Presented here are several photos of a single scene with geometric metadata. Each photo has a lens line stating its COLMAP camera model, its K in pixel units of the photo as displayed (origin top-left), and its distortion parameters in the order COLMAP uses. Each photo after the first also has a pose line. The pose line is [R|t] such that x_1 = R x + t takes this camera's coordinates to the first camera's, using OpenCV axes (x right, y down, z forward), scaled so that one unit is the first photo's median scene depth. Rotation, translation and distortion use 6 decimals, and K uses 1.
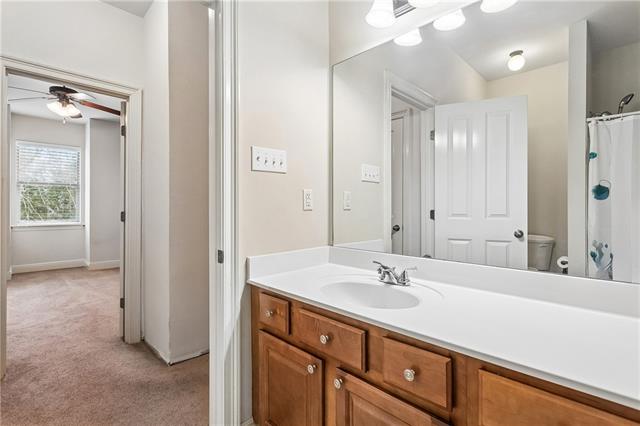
lens RADIAL K [[304.8, 0, 321.8], [0, 304.8, 209.5], [0, 0, 1]] dist [0.000380, 0.000490]
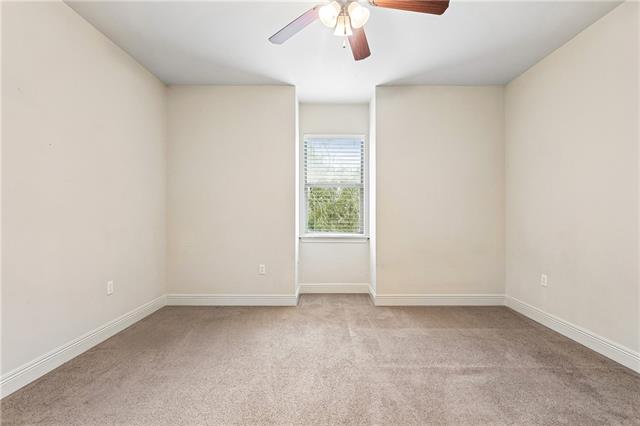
lens RADIAL K [[304.8, 0, 321.1], [0, 304.8, 213.6], [0, 0, 1]] dist [0.000380, 0.000490]
pose [[0.698165, -0.006924, -0.715904, -0.333892], [0.000966, 0.999961, -0.008729, -0.001921], [0.715936, 0.005403, 0.698145, 0.404927]]
